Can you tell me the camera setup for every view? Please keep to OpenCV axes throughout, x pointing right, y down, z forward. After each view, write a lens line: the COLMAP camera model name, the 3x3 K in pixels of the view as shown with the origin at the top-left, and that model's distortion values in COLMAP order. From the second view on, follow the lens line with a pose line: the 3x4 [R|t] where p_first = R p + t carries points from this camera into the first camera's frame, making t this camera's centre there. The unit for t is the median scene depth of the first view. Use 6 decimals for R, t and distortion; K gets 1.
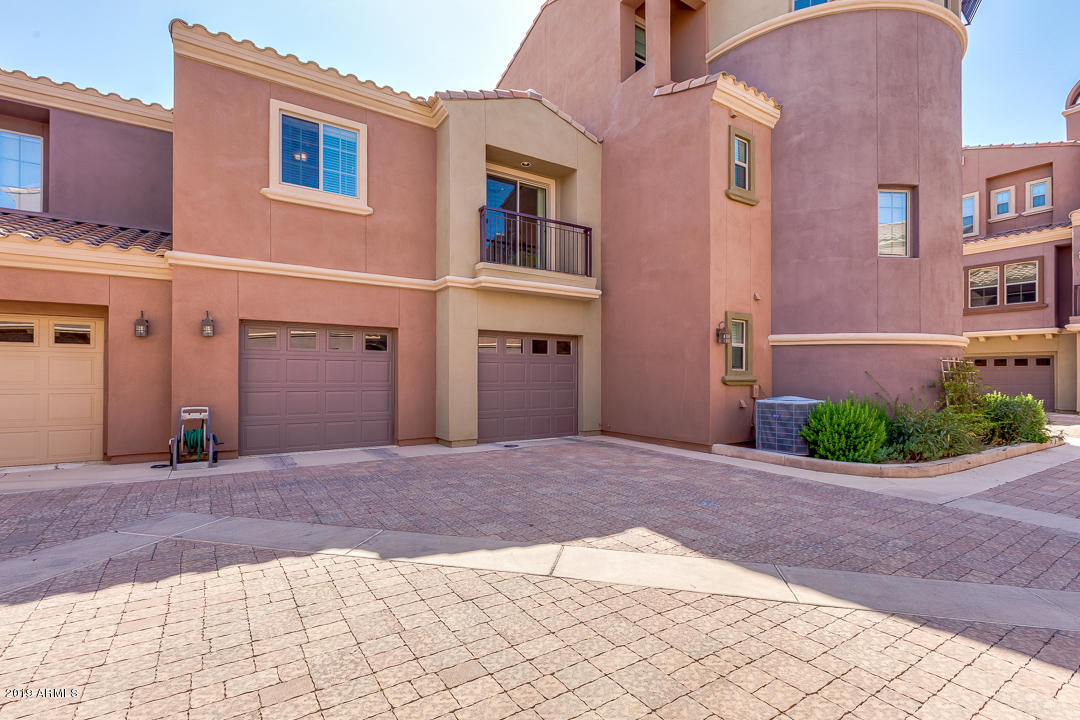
lens RADIAL K [[475.3, 0, 538.1], [0, 475.3, 374.8], [0, 0, 1]] dist [0.000764, -0.000068]
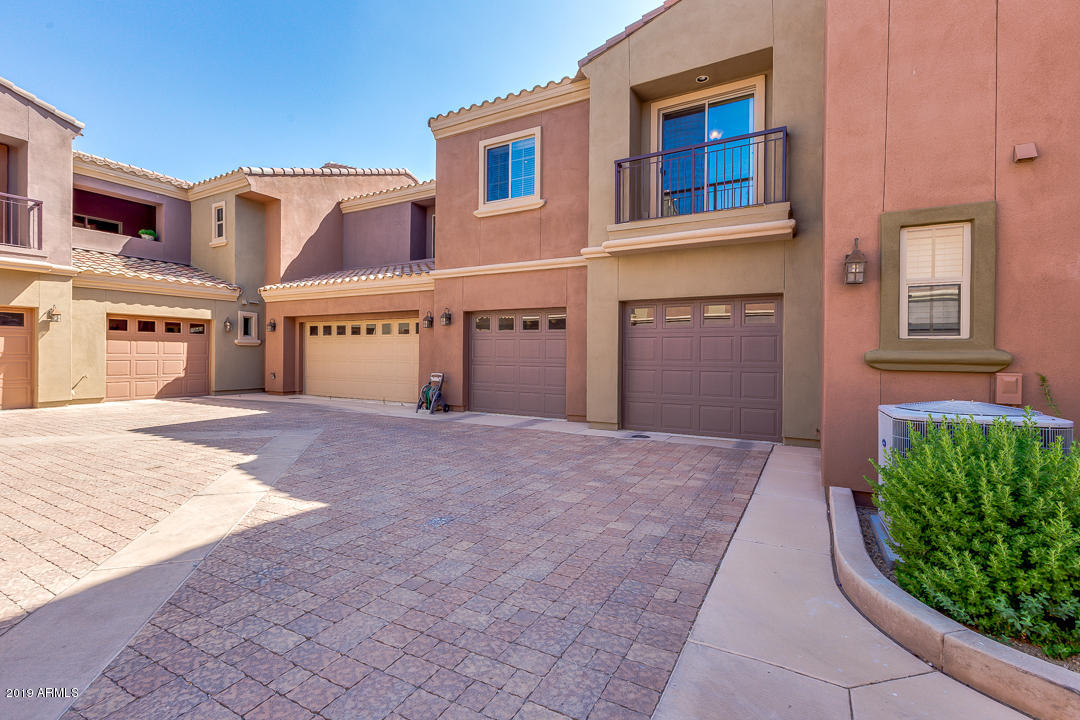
lens RADIAL K [[489.9, 0, 540.0], [0, 489.9, 360.0], [0, 0, 1]] dist [0.000318, -0.000374]
pose [[0.476782, 0.010573, -0.878958, 0.711931], [-0.004433, 0.999944, 0.009624, 0.008933], [0.879010, -0.000693, 0.476802, 0.501340]]
